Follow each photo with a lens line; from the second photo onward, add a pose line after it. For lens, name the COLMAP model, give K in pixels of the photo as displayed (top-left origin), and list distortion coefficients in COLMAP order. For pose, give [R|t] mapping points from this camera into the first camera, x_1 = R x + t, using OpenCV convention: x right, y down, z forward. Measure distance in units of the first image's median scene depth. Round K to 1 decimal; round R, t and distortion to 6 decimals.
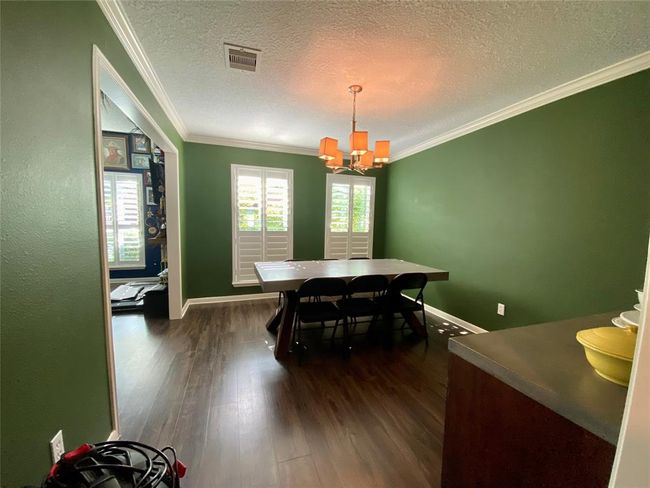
lens RADIAL K [[264.4, 0, 325.0], [0, 264.4, 244.0], [0, 0, 1]] dist [0.026498, -0.025352]
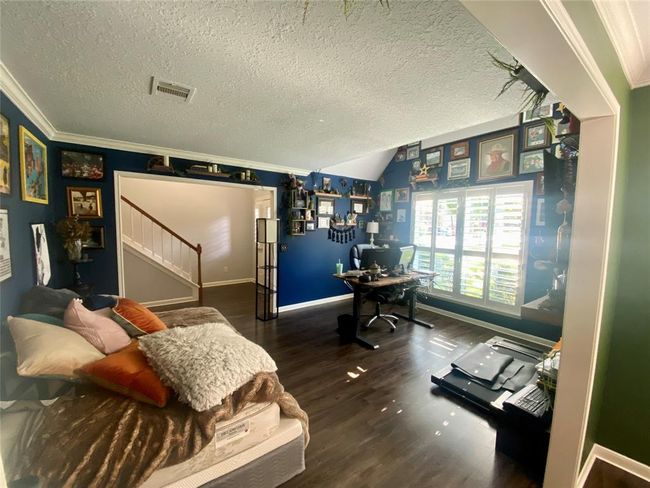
lens RADIAL K [[264.4, 0, 325.0], [0, 264.4, 244.0], [0, 0, 1]] dist [0.026498, -0.025352]
pose [[0.298239, 0.062788, -0.952424, -0.198430], [-0.089978, 0.995240, 0.037436, -0.082916], [0.950241, 0.074532, 0.302469, 0.317577]]
